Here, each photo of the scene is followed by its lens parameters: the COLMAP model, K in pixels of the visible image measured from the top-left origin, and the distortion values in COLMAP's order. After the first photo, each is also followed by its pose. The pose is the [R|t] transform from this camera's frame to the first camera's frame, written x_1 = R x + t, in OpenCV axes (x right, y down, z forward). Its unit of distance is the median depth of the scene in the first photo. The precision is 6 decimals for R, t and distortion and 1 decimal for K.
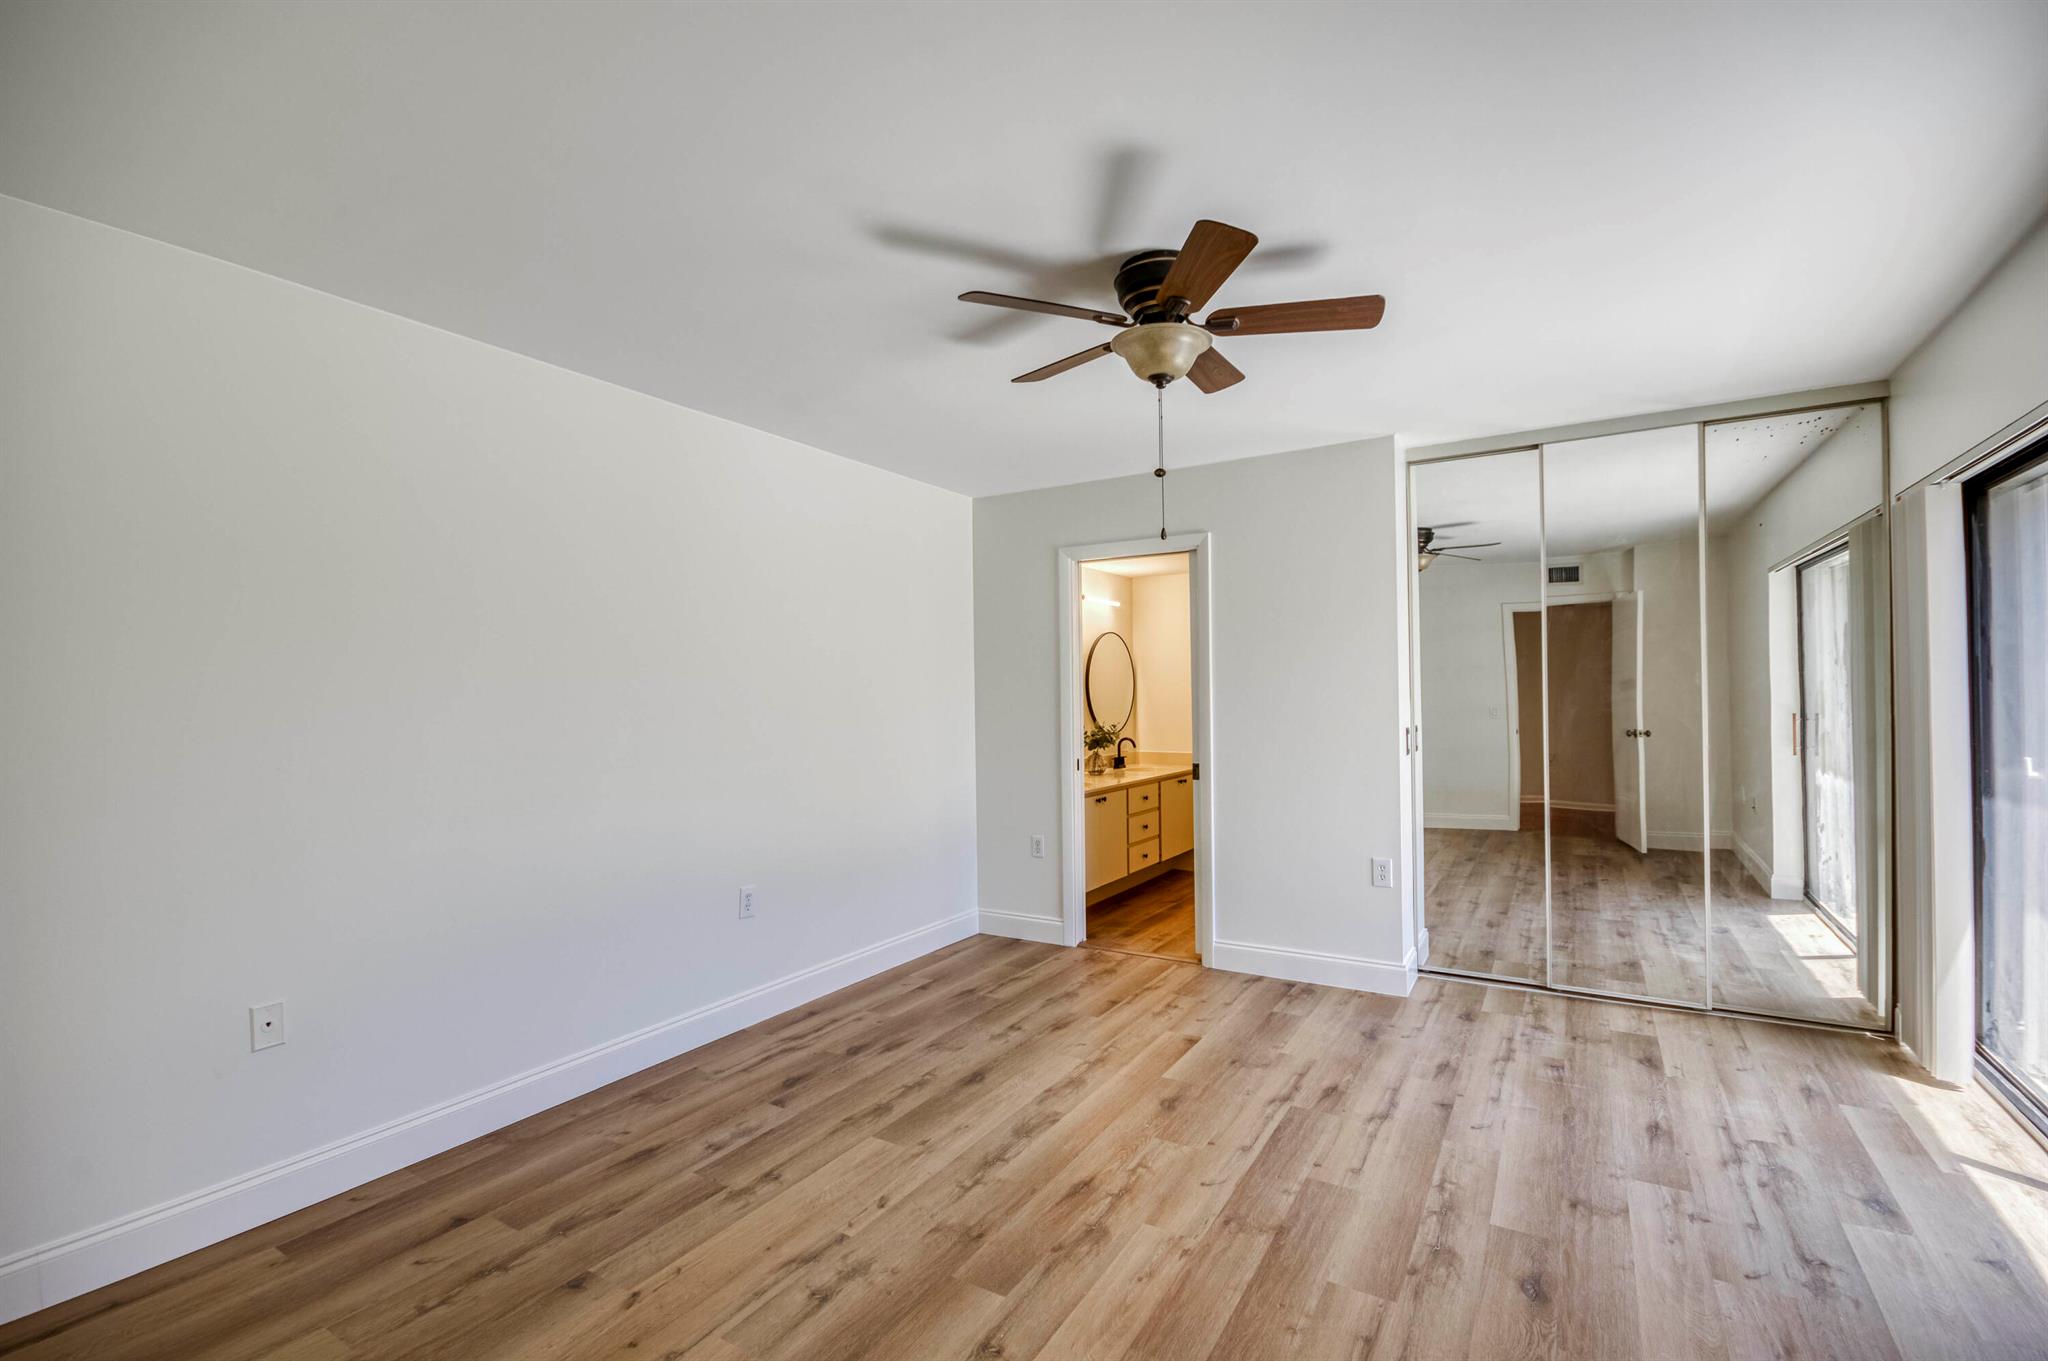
lens RADIAL K [[890.9, 0, 1042.7], [0, 890.9, 697.4], [0, 0, 1]] dist [0.003655, -0.009088]
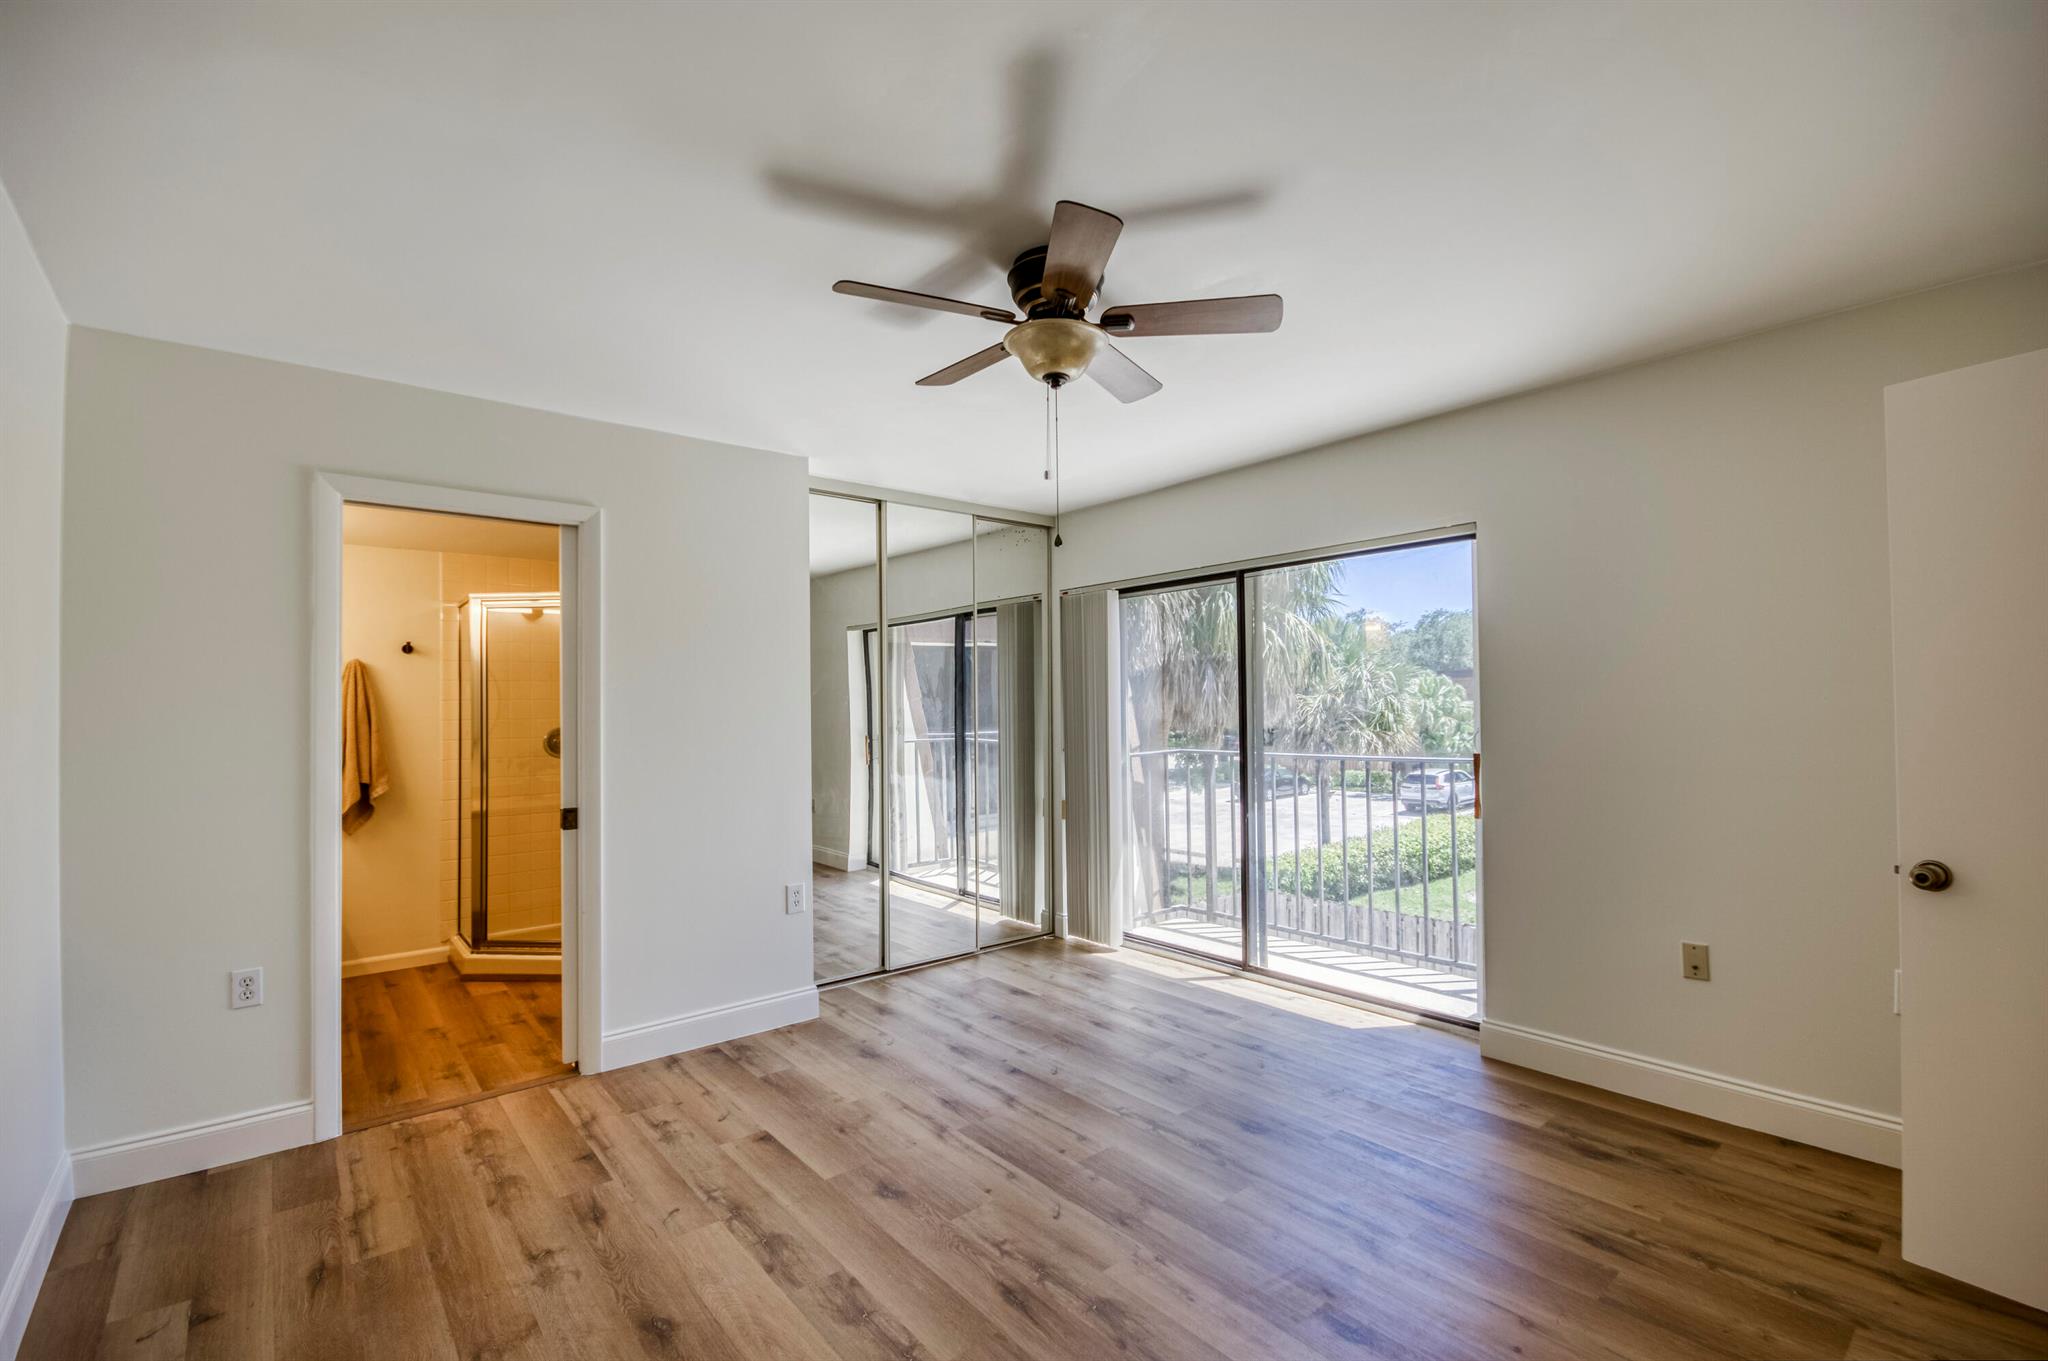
lens RADIAL K [[890.9, 0, 1042.7], [0, 890.9, 697.4], [0, 0, 1]] dist [0.003655, -0.009088]
pose [[0.327426, 0.021675, 0.944628, -0.492294], [0.010176, 0.999598, -0.026464, 0.006040], [-0.944822, 0.018277, 0.327074, 0.453287]]
